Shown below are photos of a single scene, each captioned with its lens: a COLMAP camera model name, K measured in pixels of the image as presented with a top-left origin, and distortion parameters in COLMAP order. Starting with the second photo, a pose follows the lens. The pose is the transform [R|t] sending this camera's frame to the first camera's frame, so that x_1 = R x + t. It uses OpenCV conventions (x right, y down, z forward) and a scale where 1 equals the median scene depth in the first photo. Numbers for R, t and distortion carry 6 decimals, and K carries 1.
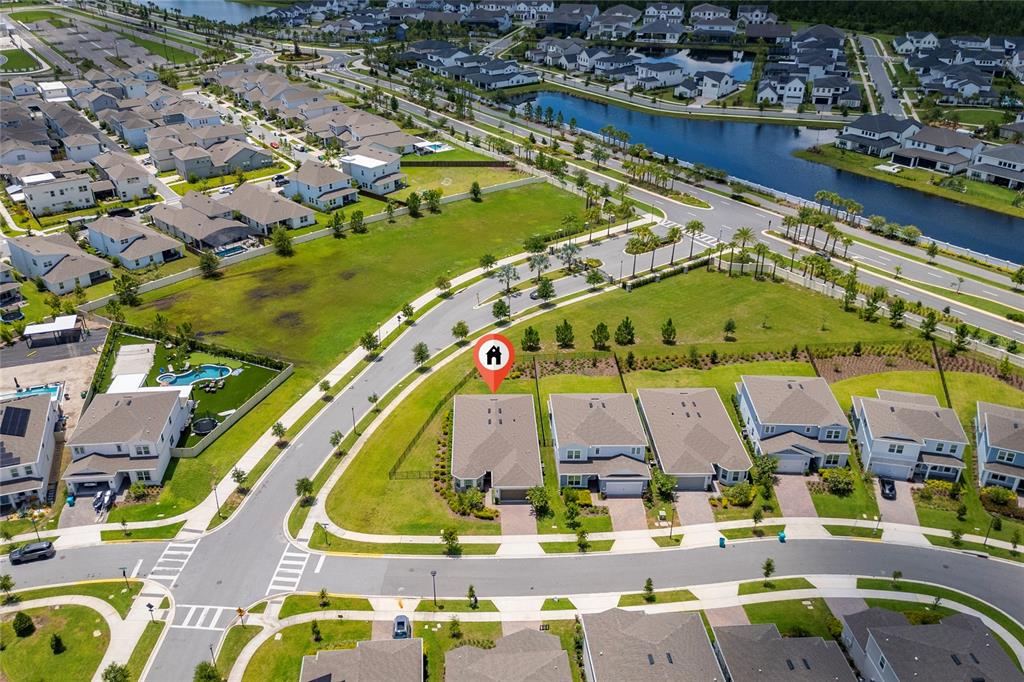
lens RADIAL K [[836.9, 0, 489.0], [0, 836.9, 341.1], [0, 0, 1]] dist [0.091193, -0.131158]
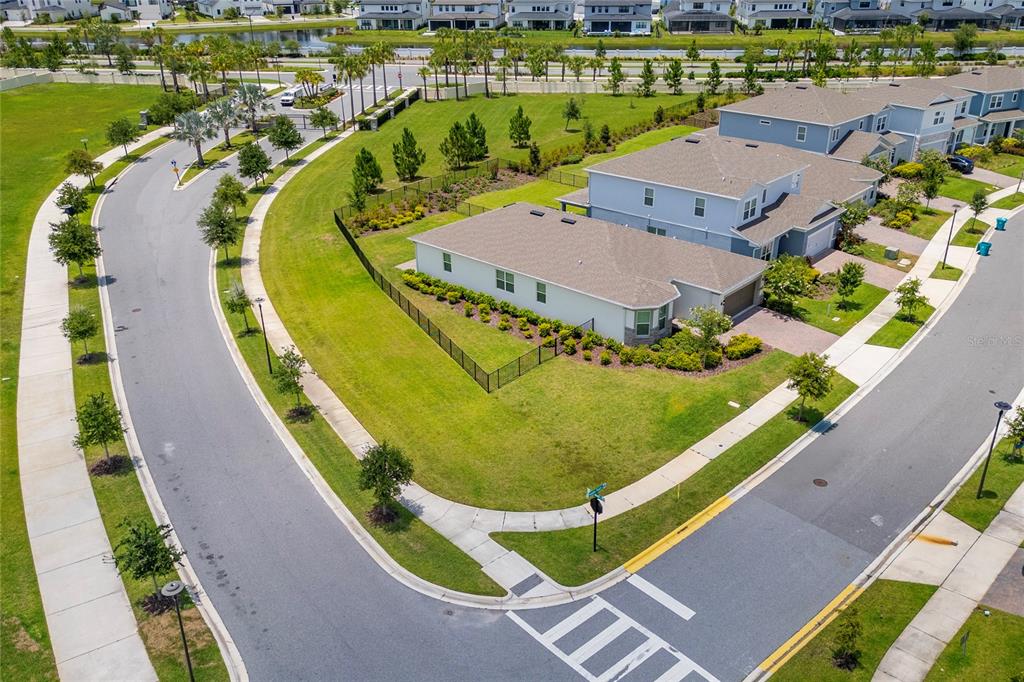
lens RADIAL K [[856.0, 0, 519.2], [0, 856.0, 339.9], [0, 0, 1]] dist [0.057755, -0.065599]
pose [[0.674334, -0.315408, 0.667676, -0.385802], [0.354047, 0.931582, 0.082498, 0.115942], [-0.648015, 0.180758, 0.739867, 0.705332]]
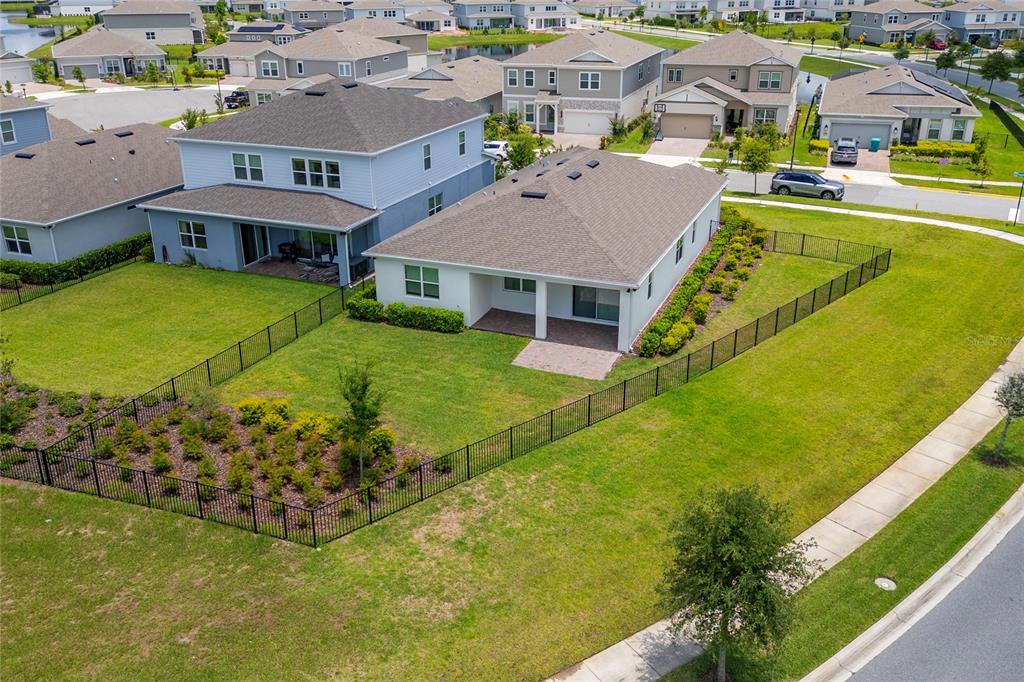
lens RADIAL K [[860.3, 0, 512.0], [0, 860.3, 341.0], [0, 0, 1]] dist [0.097519, -0.134067]
pose [[-0.914628, -0.147625, 0.376381, -0.119675], [0.202715, 0.638021, 0.742856, -0.138038], [-0.349803, 0.755735, -0.553626, 1.335908]]
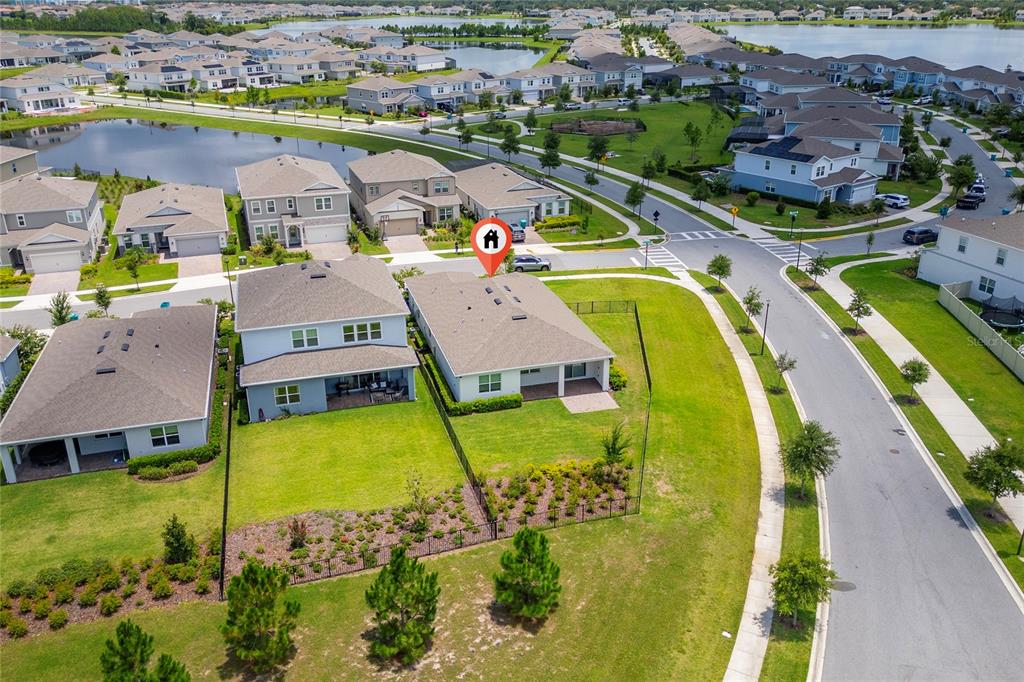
lens RADIAL K [[836.9, 0, 489.0], [0, 836.9, 341.1], [0, 0, 1]] dist [0.091193, -0.131158]
pose [[-0.972138, 0.104165, -0.209992, 0.147880], [-0.097383, 0.635407, 0.766012, -0.342081], [0.213222, 0.765120, -0.607559, 1.453343]]
